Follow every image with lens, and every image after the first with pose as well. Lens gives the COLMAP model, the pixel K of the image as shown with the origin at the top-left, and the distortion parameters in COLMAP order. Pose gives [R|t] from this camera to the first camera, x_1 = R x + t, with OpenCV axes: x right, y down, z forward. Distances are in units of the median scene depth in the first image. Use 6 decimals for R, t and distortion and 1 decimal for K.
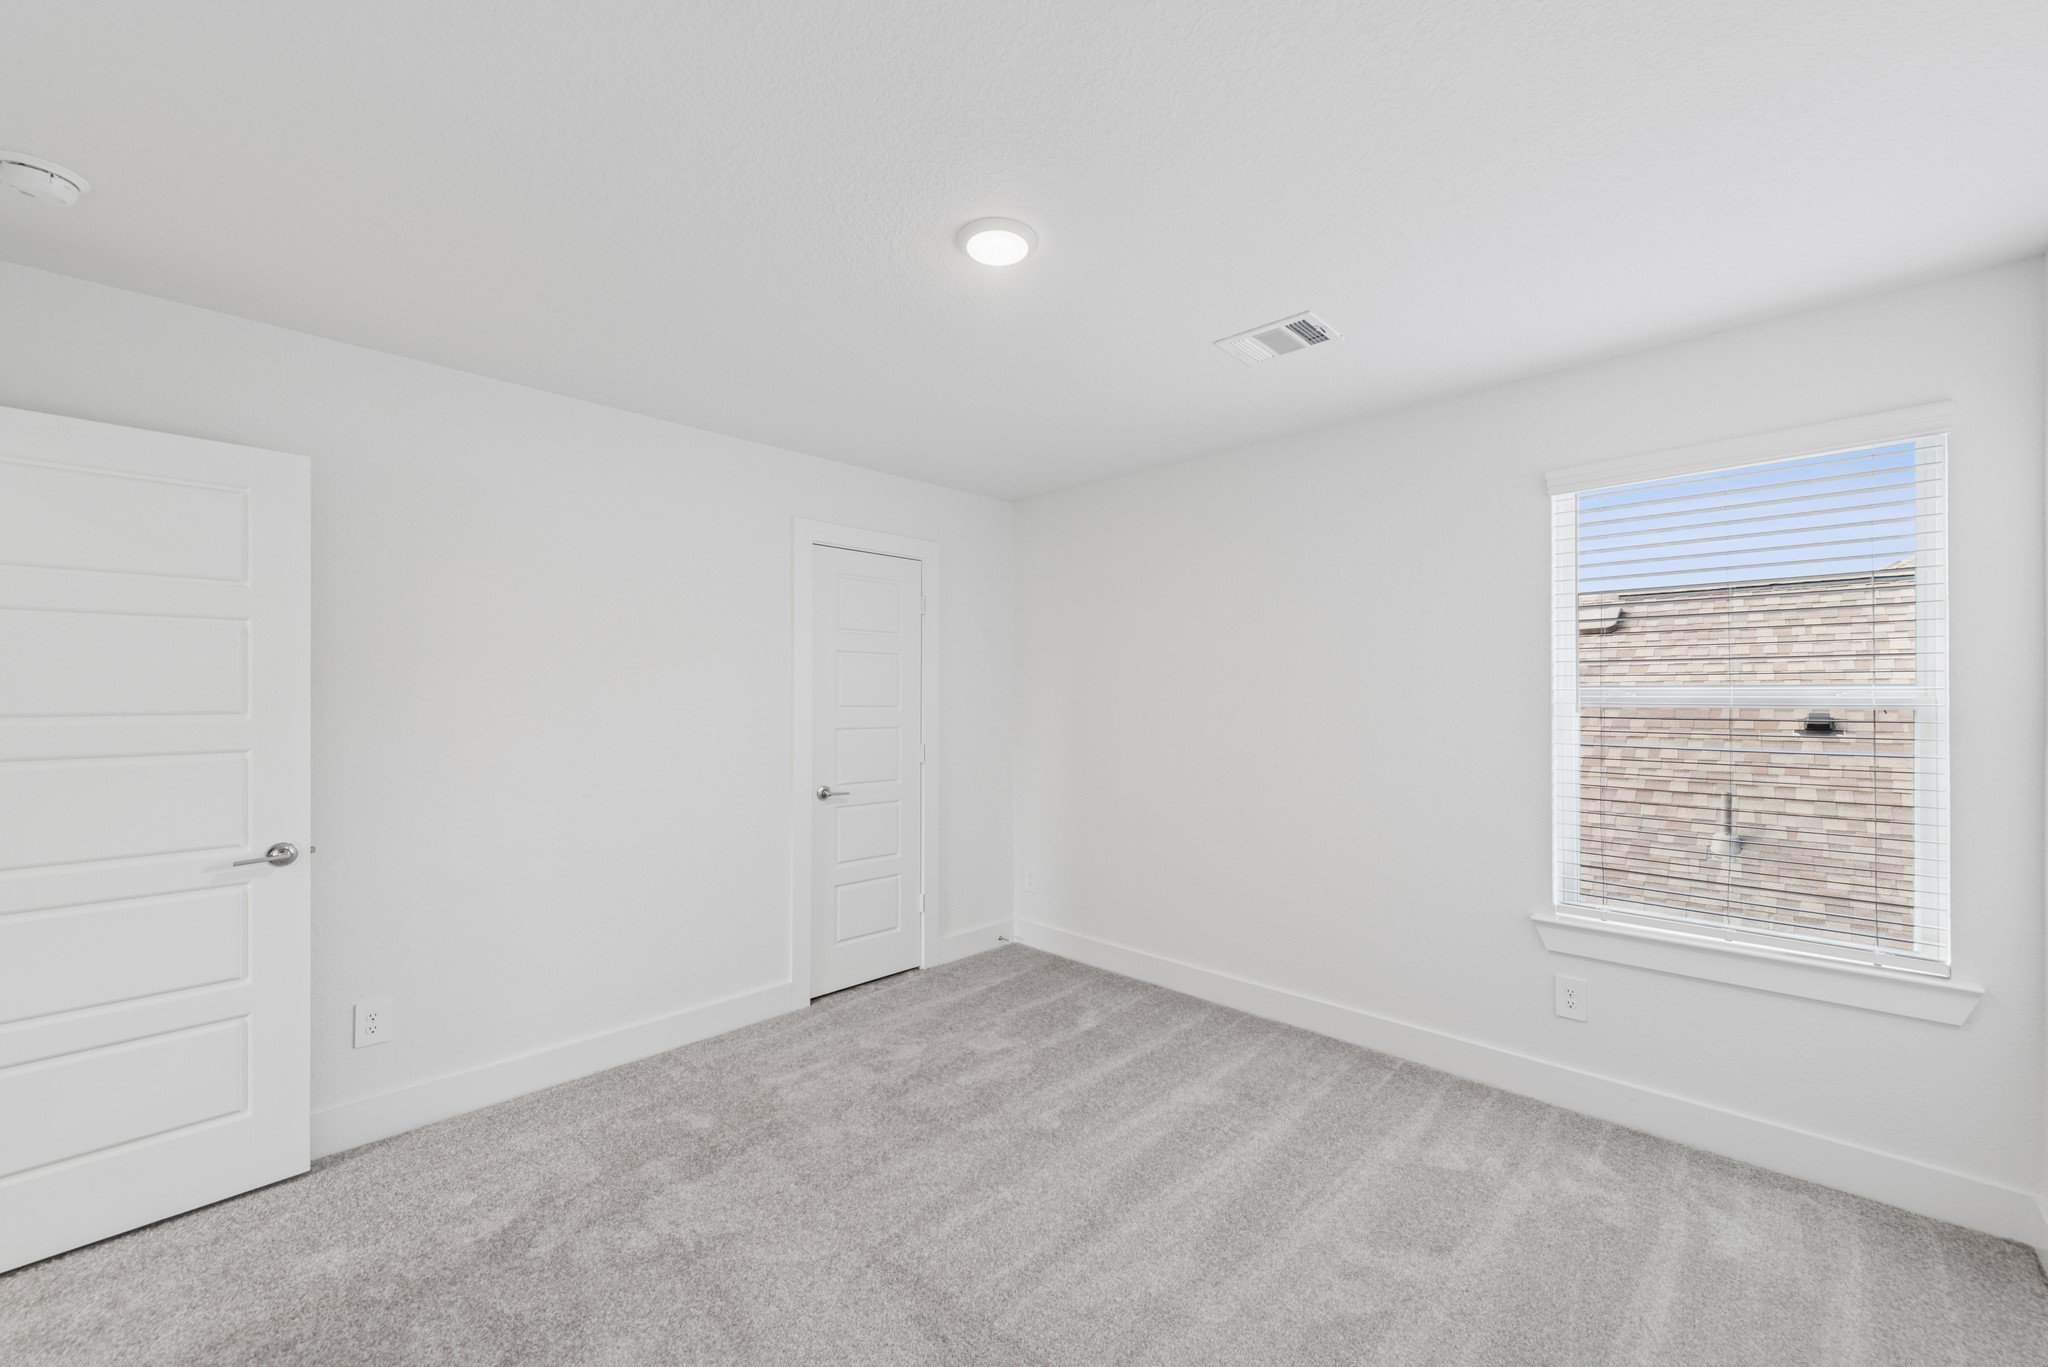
lens RADIAL K [[805.2, 0, 1038.5], [0, 805.2, 678.1], [0, 0, 1]] dist [0.014014, -0.000128]
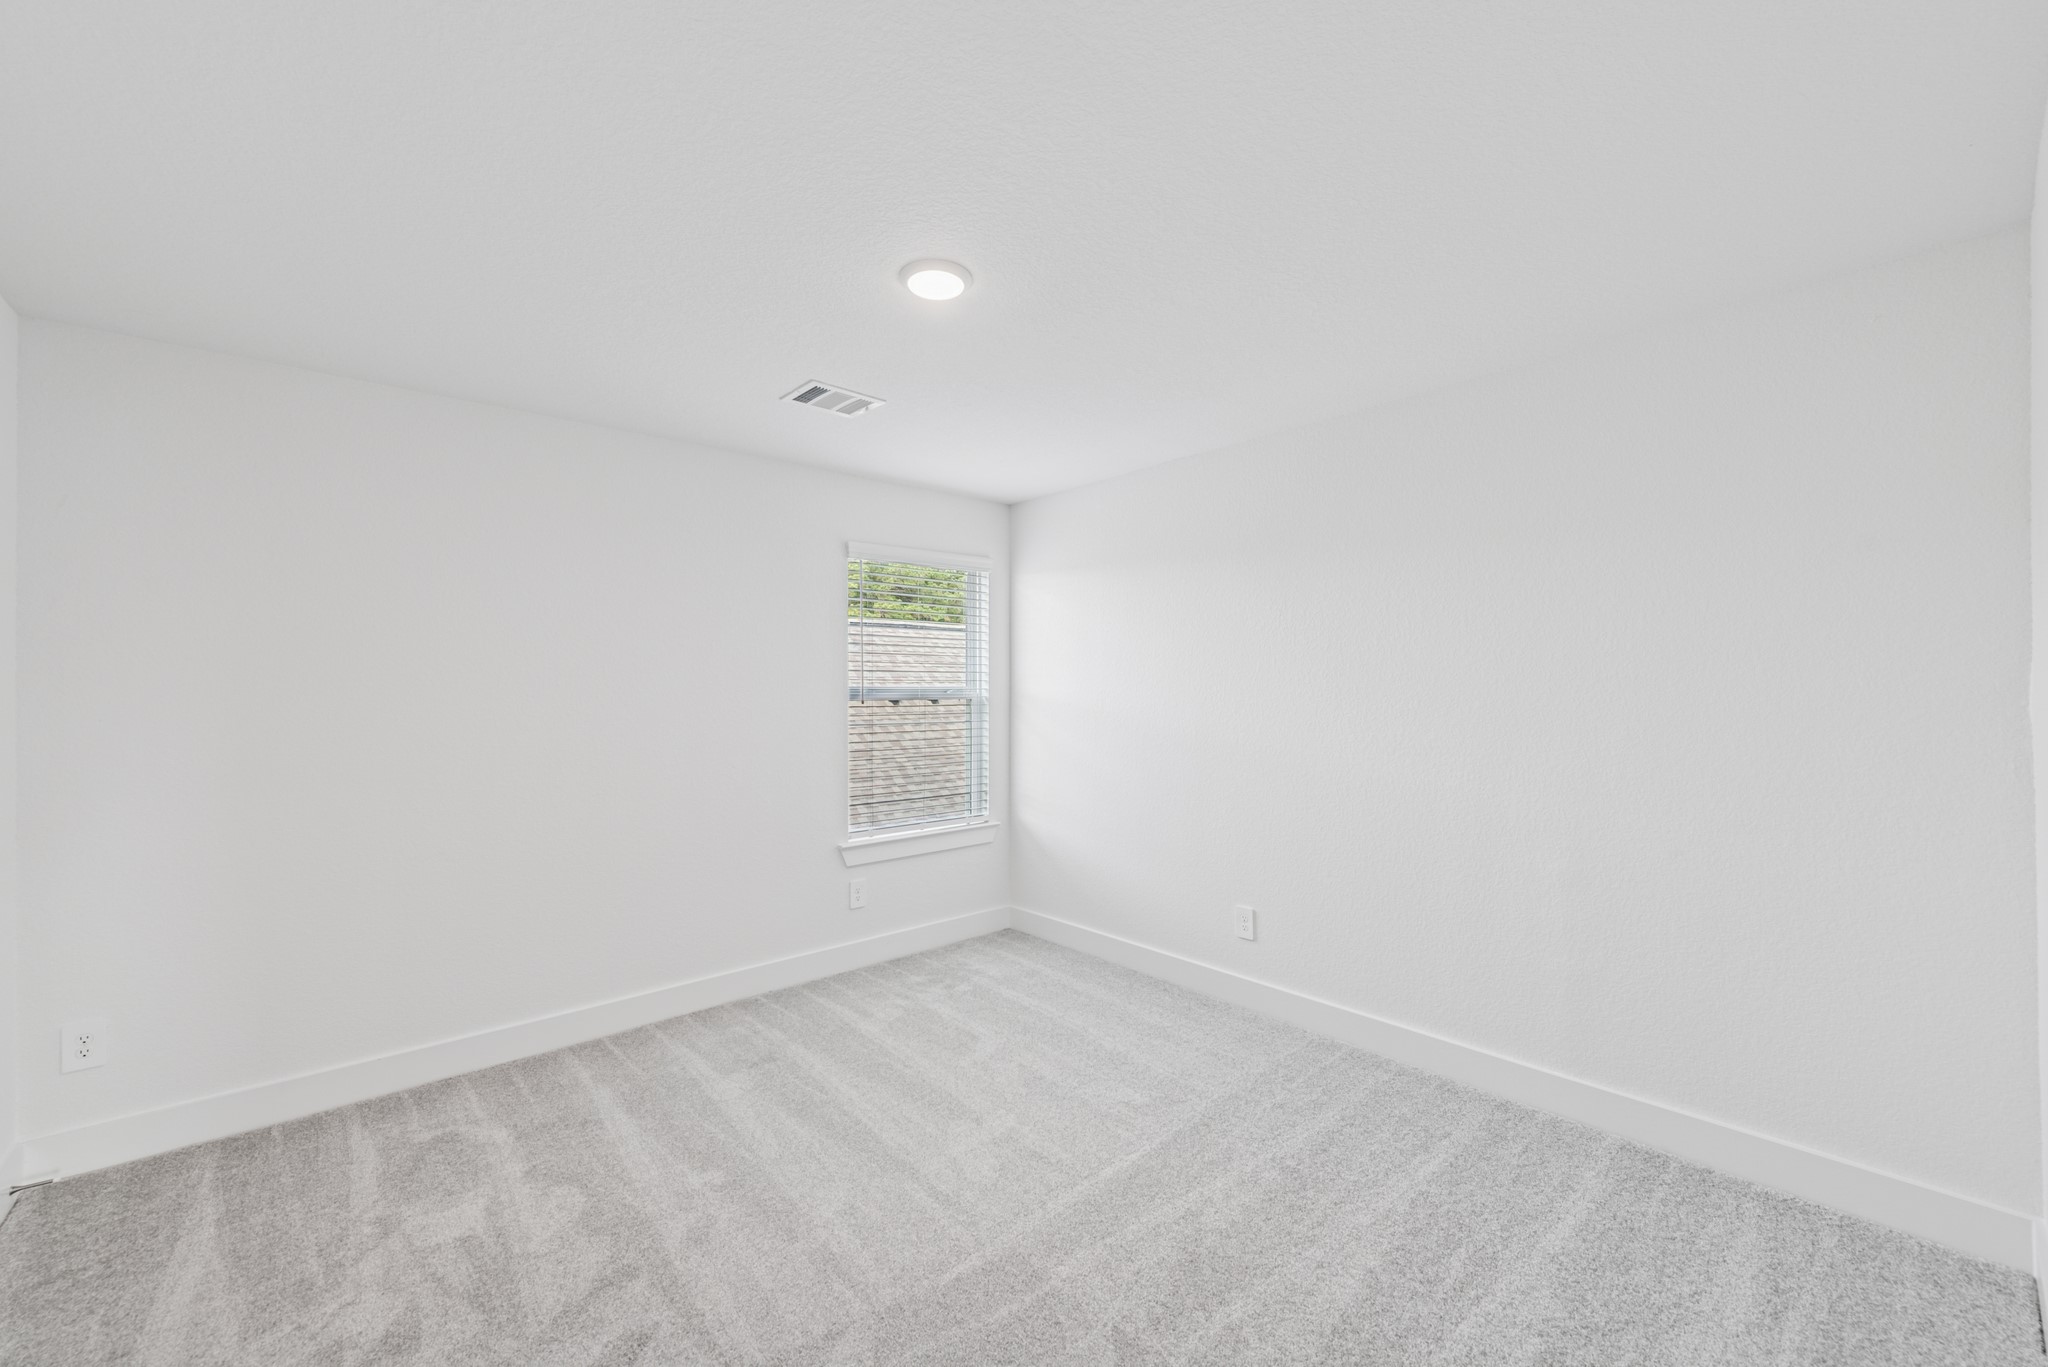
lens RADIAL K [[806.3, 0, 1024.0], [0, 806.3, 683.5], [0, 0, 1]] dist [0.010744, -0.000308]
pose [[0.099659, 0.003488, 0.995016, -0.769548], [-0.016273, 0.999866, -0.001875, 0.001326], [-0.994889, -0.016005, 0.099702, 0.528146]]
